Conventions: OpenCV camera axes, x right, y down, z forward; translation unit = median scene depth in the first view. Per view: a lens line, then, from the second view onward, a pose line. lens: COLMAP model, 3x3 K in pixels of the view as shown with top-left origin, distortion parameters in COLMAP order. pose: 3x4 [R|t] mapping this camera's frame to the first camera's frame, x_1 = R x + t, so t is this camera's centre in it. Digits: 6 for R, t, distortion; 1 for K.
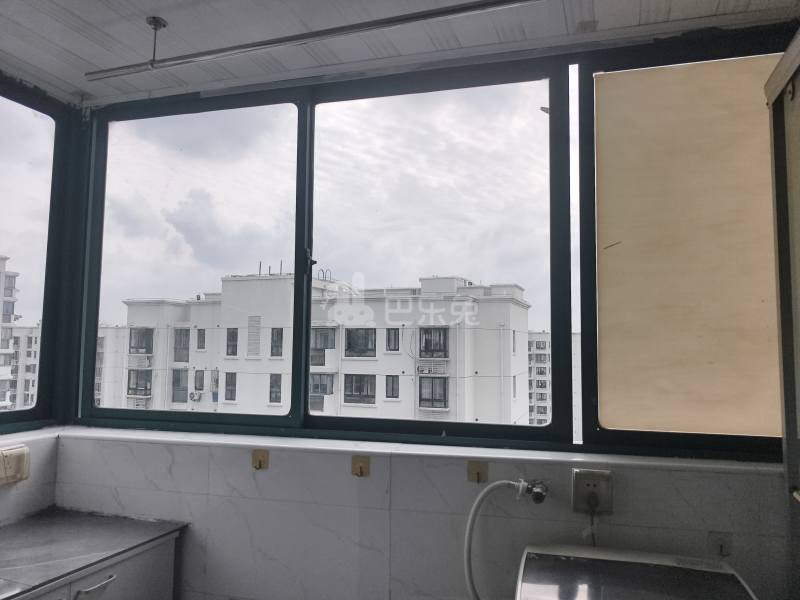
lens RADIAL K [[559.2, 0, 403.0], [0, 559.2, 305.0], [0, 0, 1]] dist [0.004587, -0.000459]
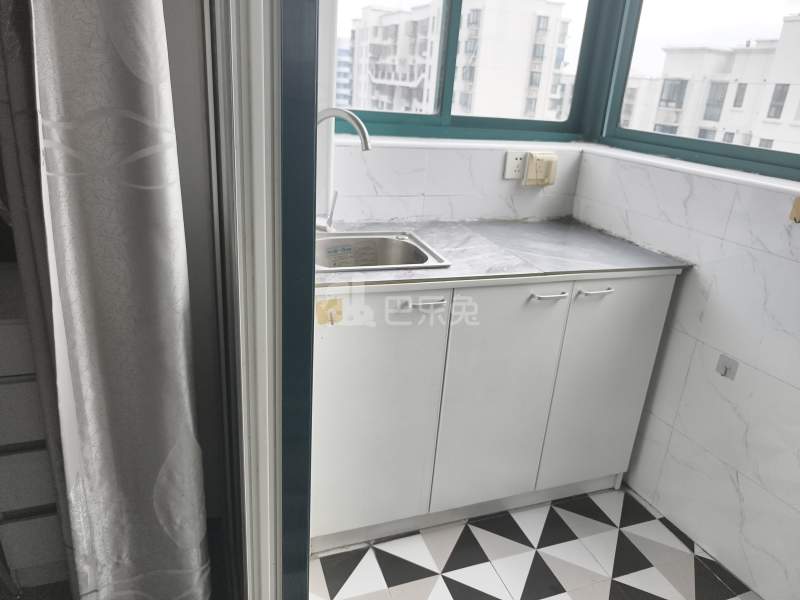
lens RADIAL K [[561.6, 0, 415.9], [0, 561.6, 295.9], [0, 0, 1]] dist [-0.000822, -0.001026]
pose [[0.663488, 0.304522, -0.683411, -0.039719], [-0.009016, 0.916610, 0.399681, 0.069879], [0.748133, -0.259021, 0.610905, 0.083006]]
